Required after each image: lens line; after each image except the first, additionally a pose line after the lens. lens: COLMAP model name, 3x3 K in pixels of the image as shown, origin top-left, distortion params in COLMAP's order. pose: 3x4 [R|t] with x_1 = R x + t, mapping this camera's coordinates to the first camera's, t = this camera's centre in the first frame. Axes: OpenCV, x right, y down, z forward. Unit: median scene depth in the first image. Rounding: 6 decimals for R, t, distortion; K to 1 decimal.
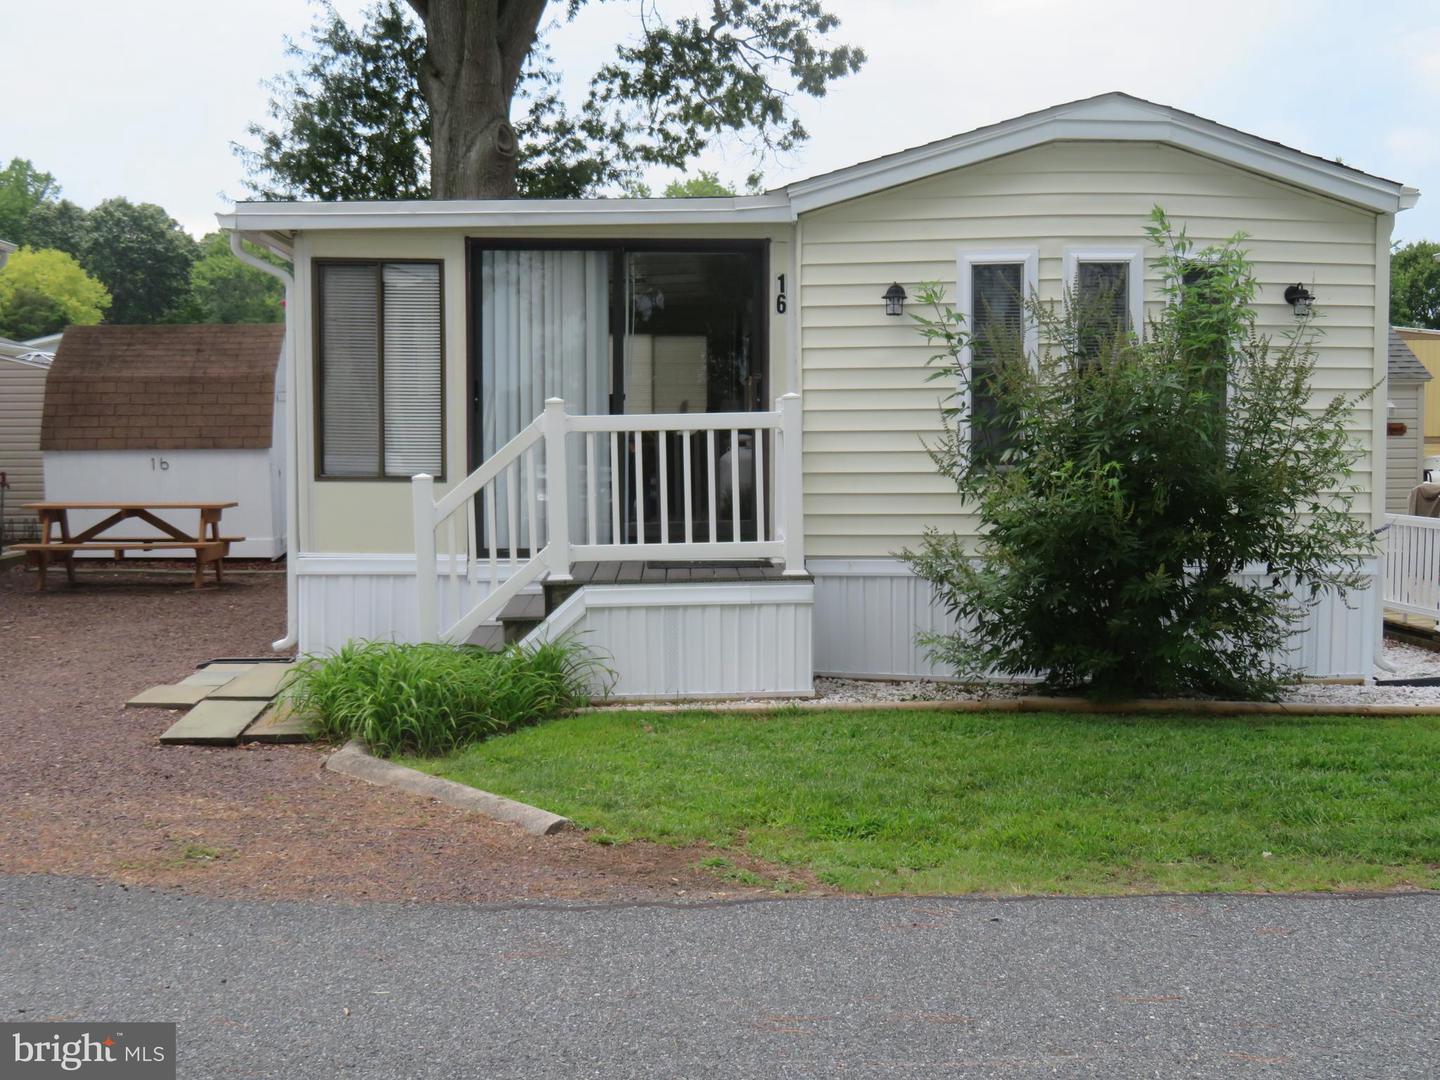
lens RADIAL K [[1830.6, 0, 715.7], [0, 1830.6, 533.1], [0, 0, 1]] dist [0.001075, 0.000000]
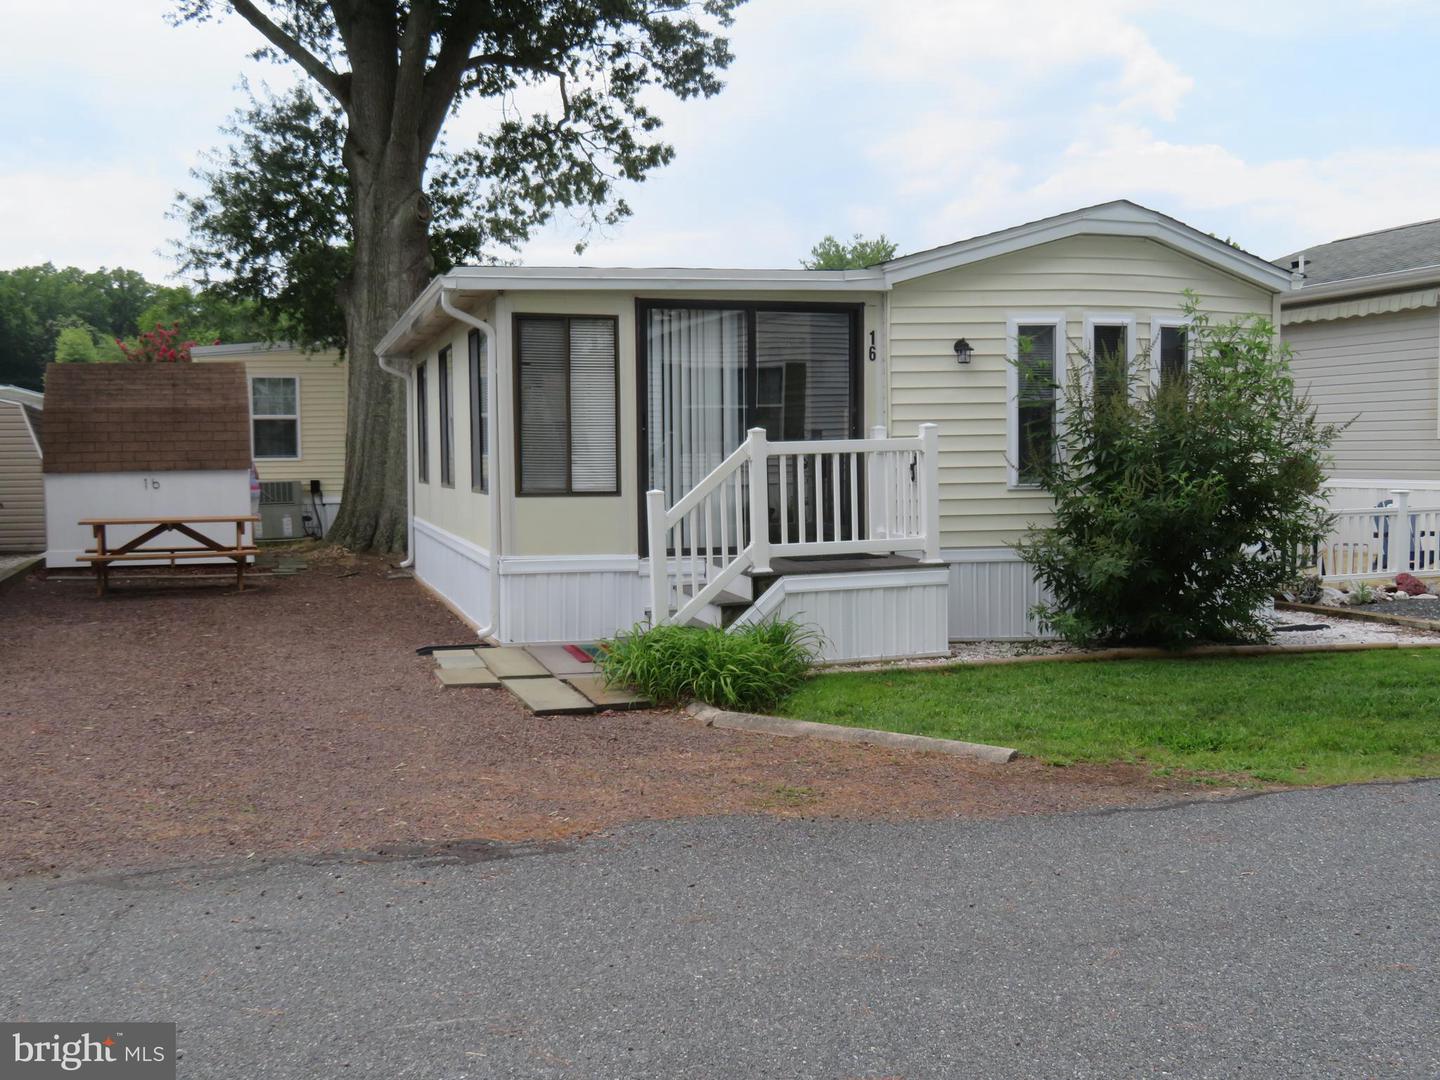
lens RADIAL K [[1498.3, 0, 719.3], [0, 1498.3, 537.0], [0, 0, 1]] dist [-0.025892, 0.000000]
pose [[0.968054, -0.022253, 0.249754, -0.336056], [0.021241, 0.999752, 0.006746, -0.005541], [-0.249842, -0.001225, 0.968286, 0.005361]]
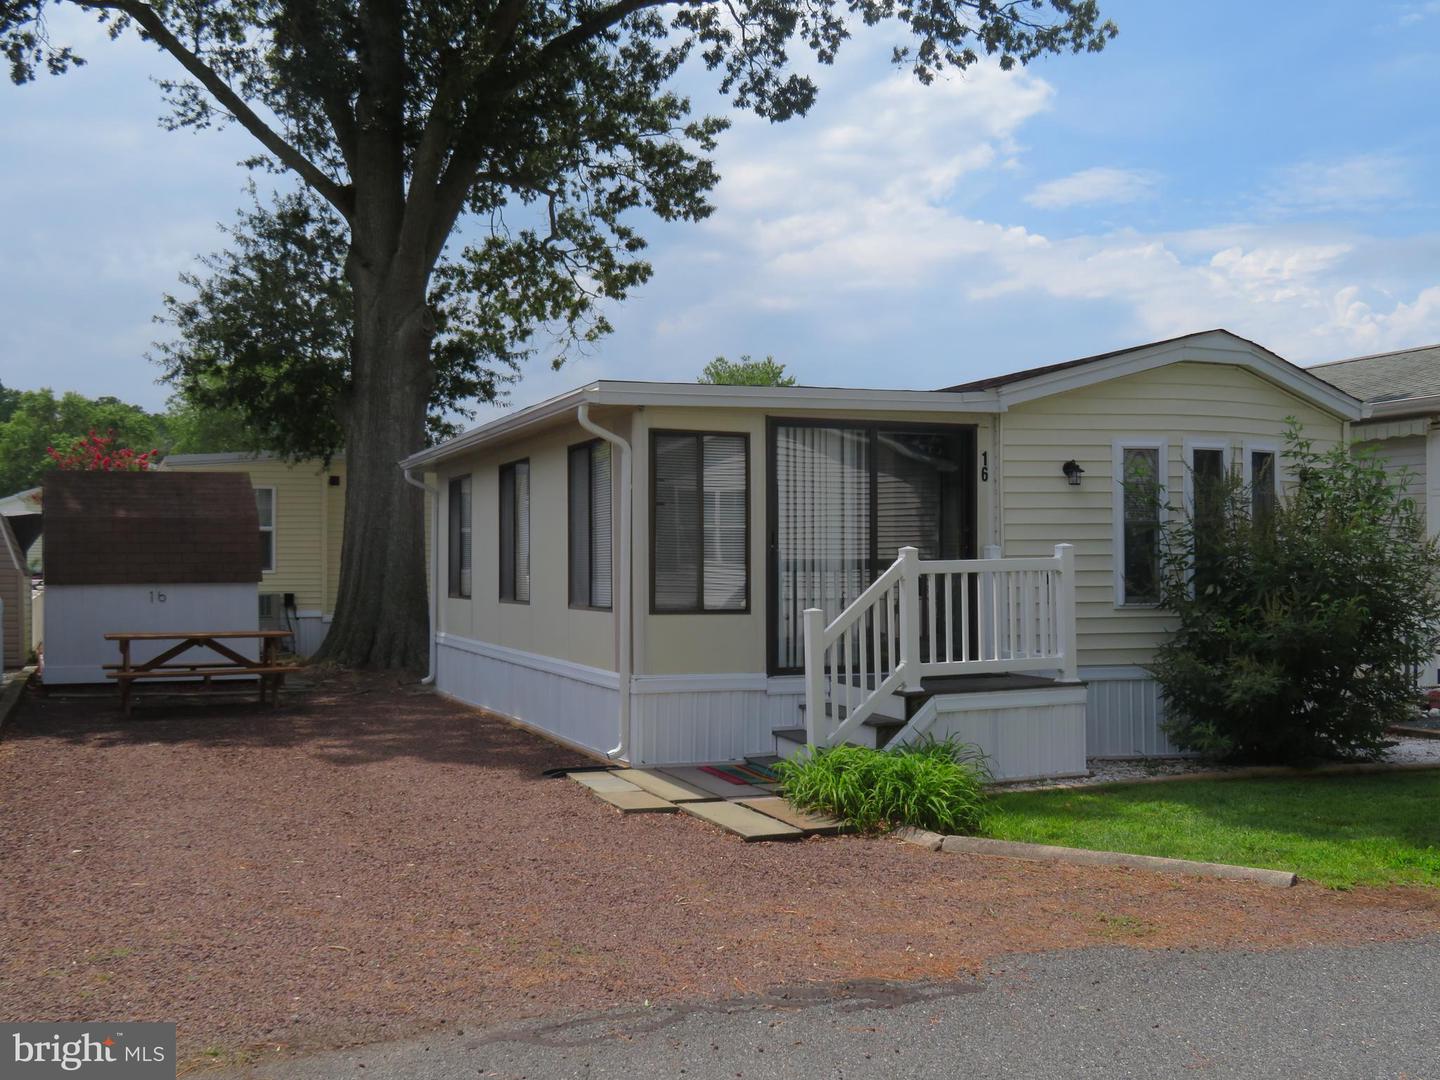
lens RADIAL K [[1475.6, 0, 721.0], [0, 1475.6, 540.9], [0, 0, 1]] dist [-0.001403, 0.000000]
pose [[0.939225, 0.005117, 0.343263, -0.504362], [0.018342, 0.997713, -0.065060, -0.012520], [-0.342811, 0.067403, 0.936983, 0.080409]]
